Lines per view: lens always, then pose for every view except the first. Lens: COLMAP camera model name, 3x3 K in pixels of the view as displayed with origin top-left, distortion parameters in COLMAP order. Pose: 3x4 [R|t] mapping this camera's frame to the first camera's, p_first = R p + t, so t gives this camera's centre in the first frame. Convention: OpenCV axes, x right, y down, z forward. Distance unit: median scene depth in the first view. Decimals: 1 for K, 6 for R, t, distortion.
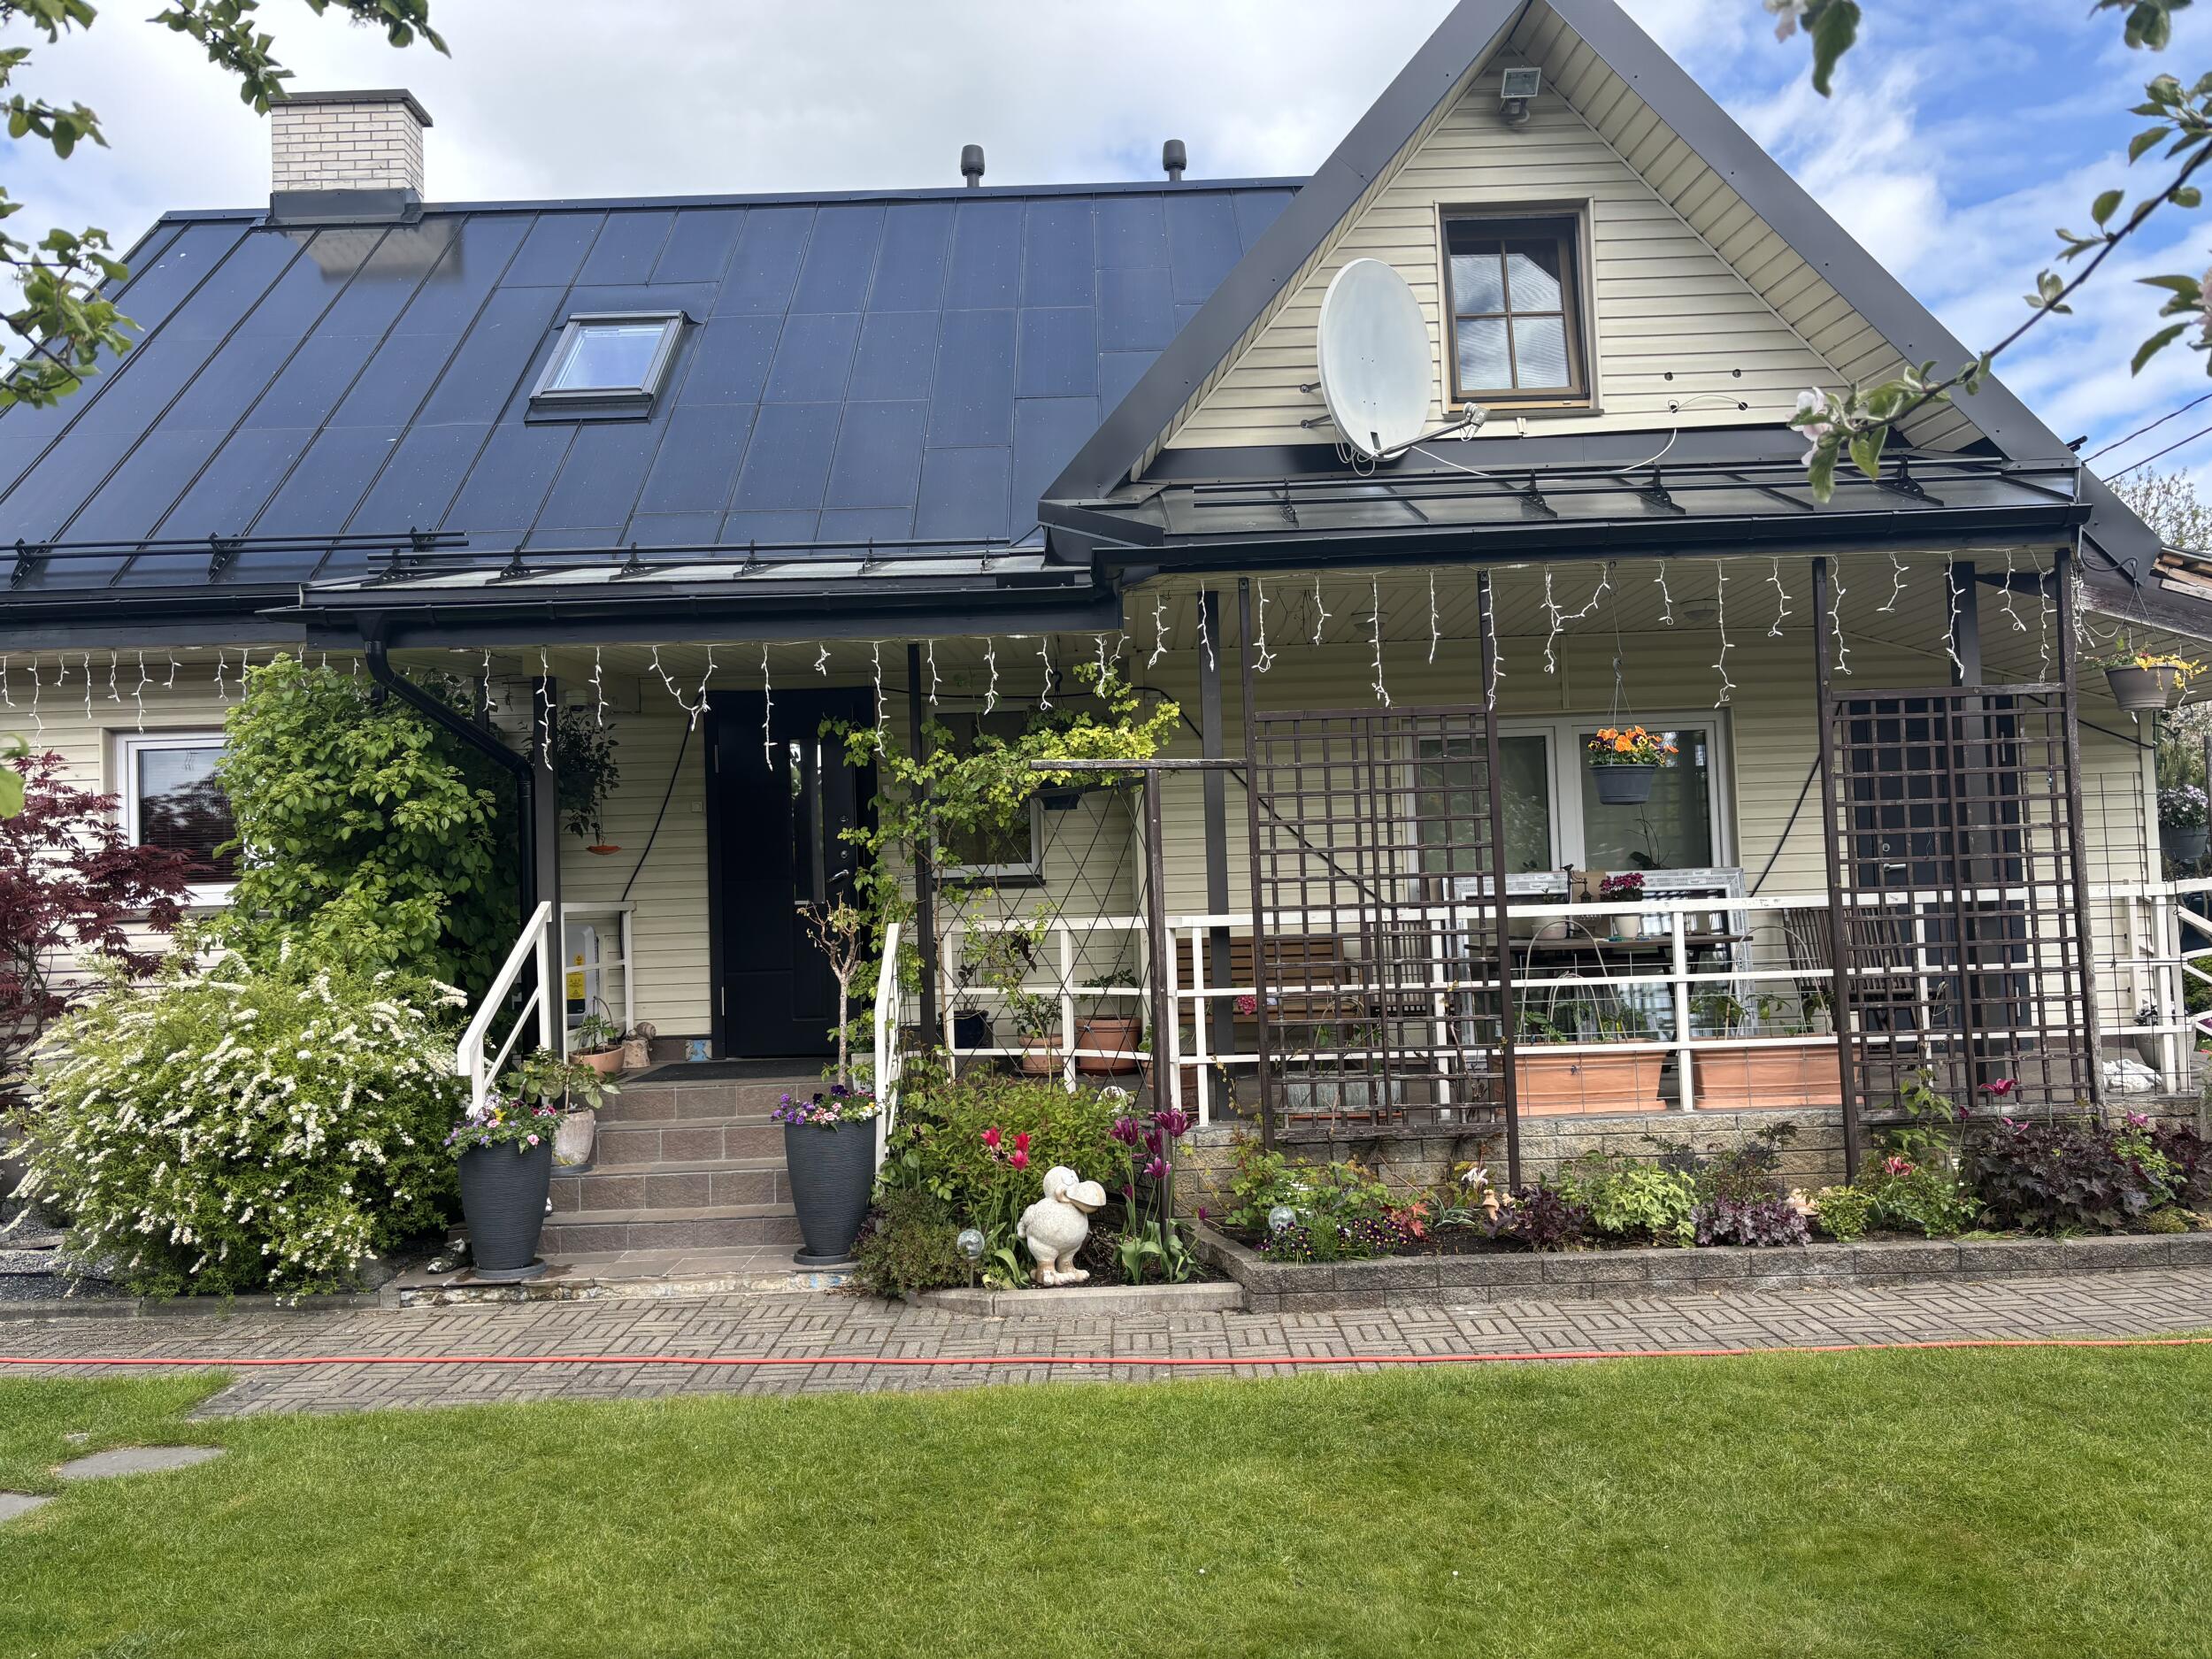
lens RADIAL K [[1698.4, 0, 1107.2], [0, 1698.4, 842.6], [0, 0, 1]] dist [0.008877, -0.001571]
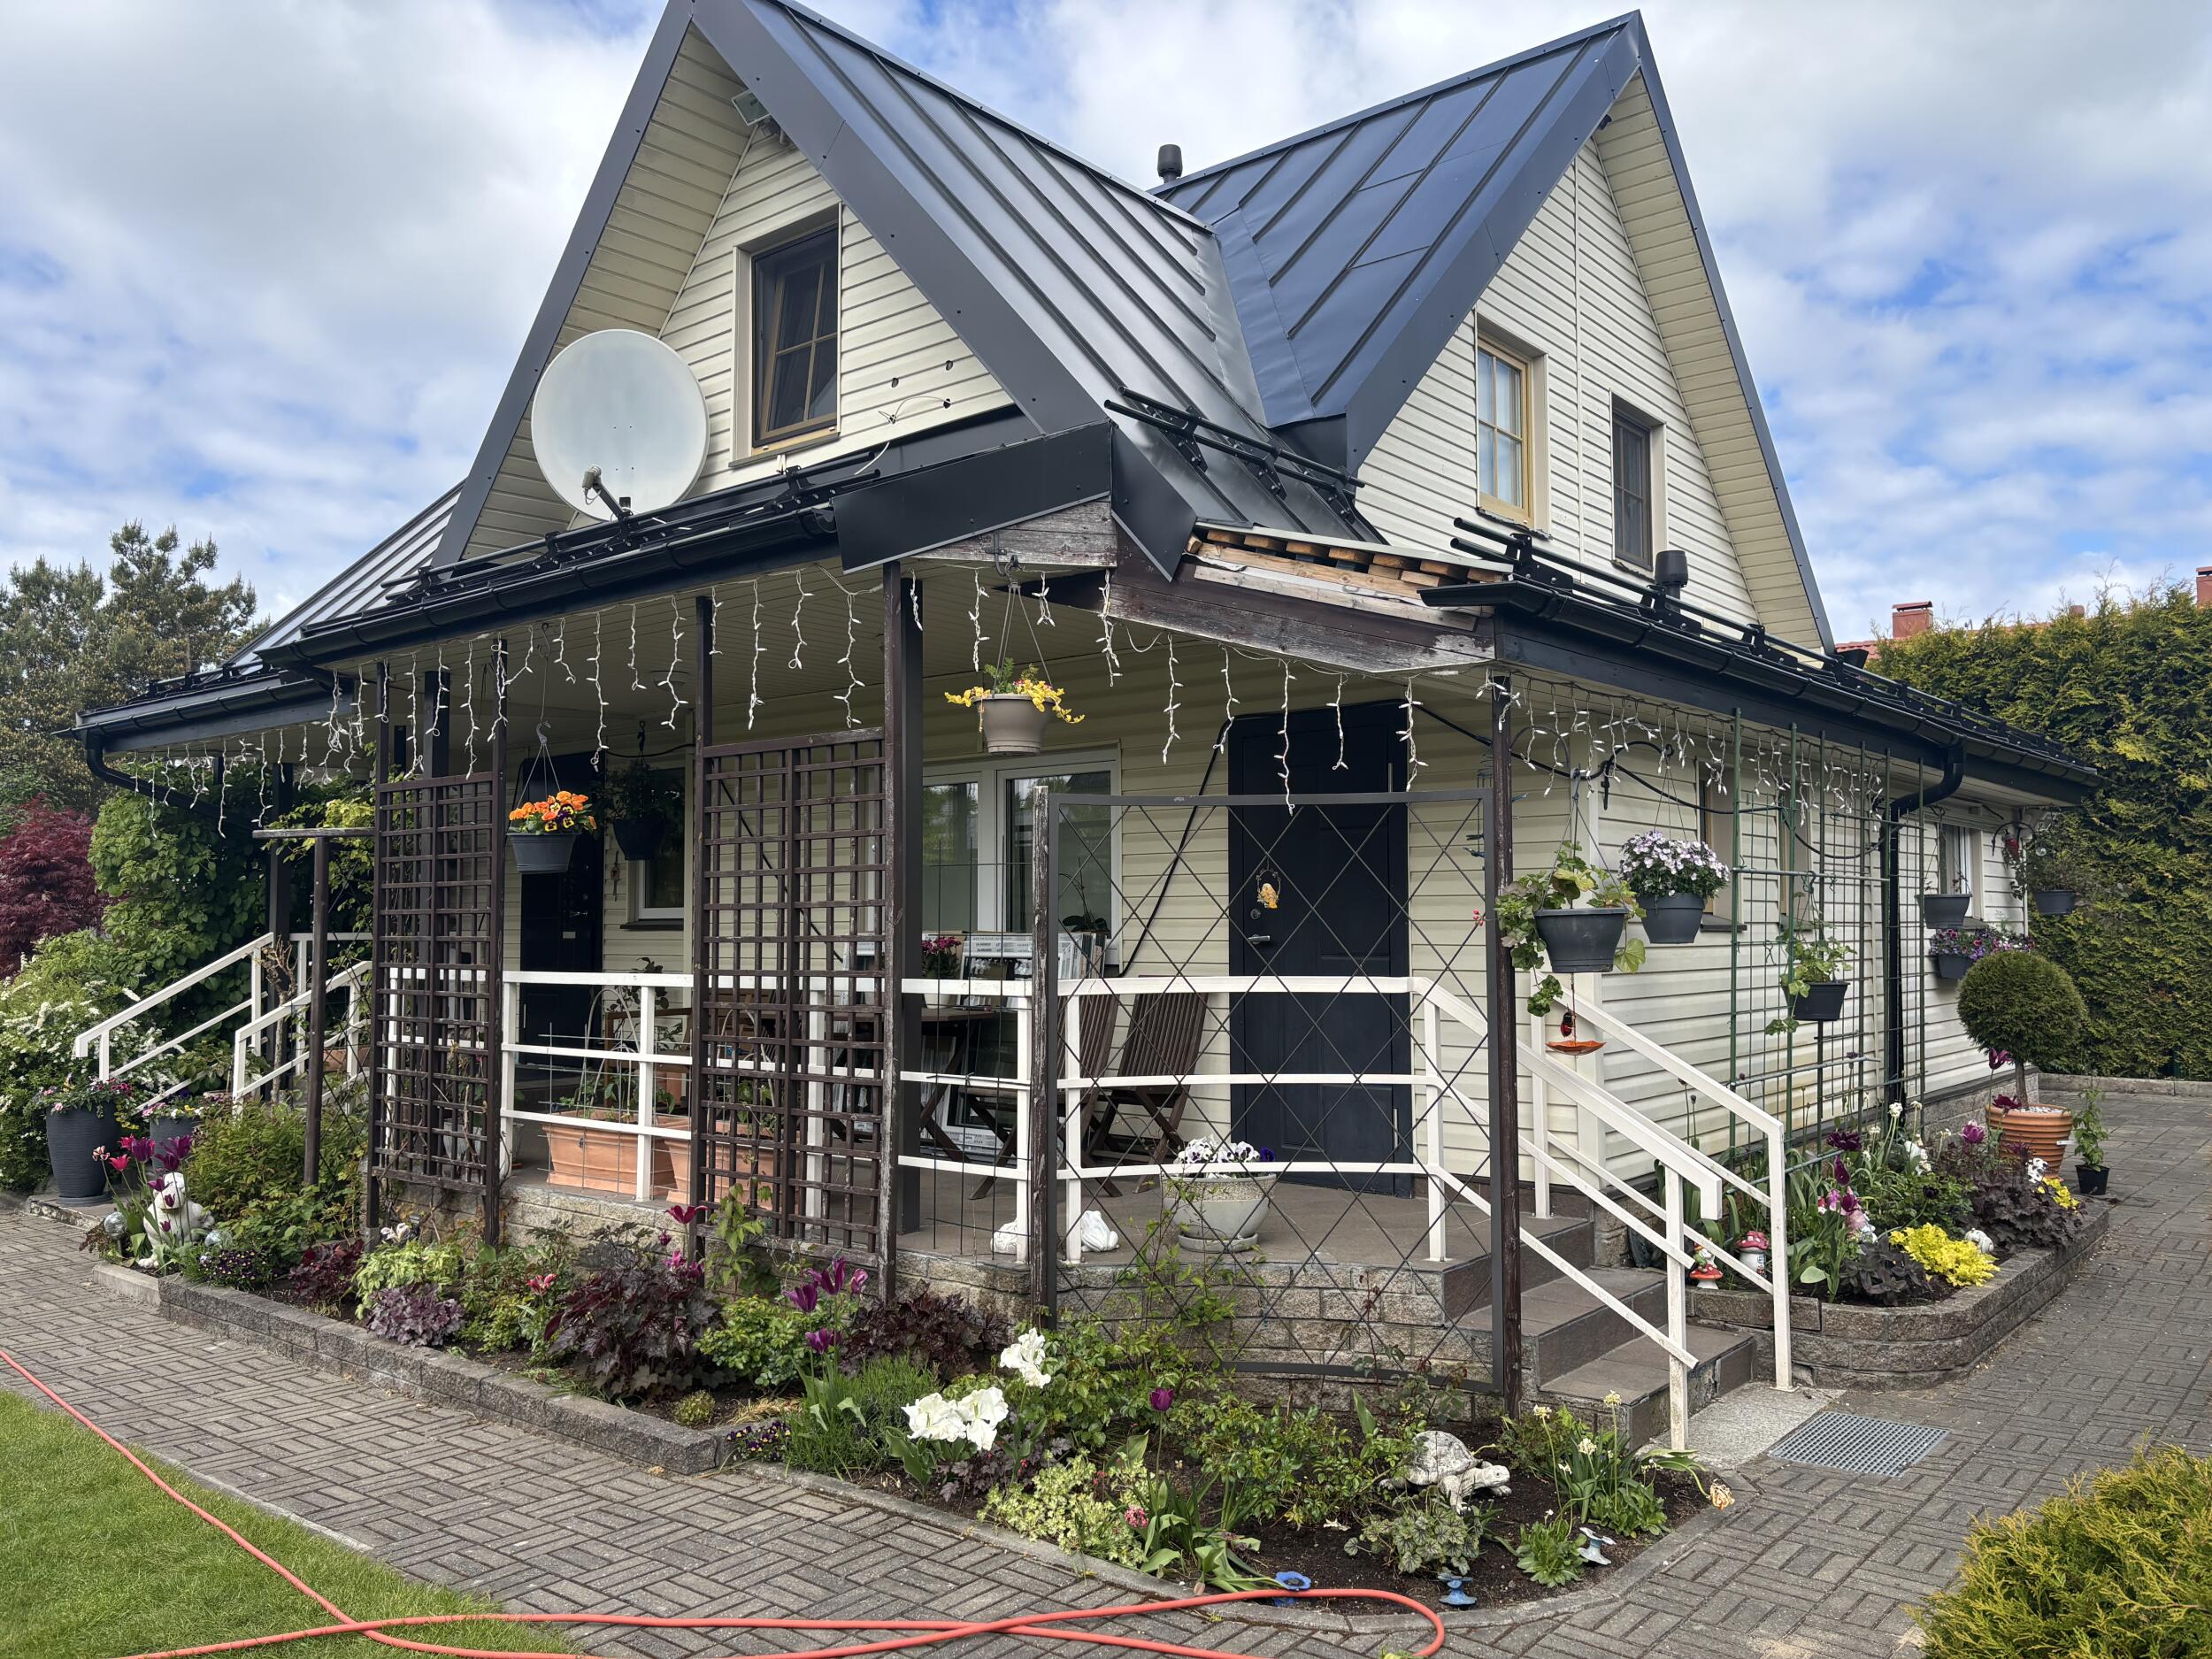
lens RADIAL K [[1686.5, 0, 1108.5], [0, 1686.5, 814.9], [0, 0, 1]] dist [-0.011197, -0.004498]
pose [[0.780574, -0.010048, -0.624983, 0.947362], [-0.018467, 0.999064, -0.039127, -0.022173], [0.624791, 0.042083, 0.779657, 0.406133]]
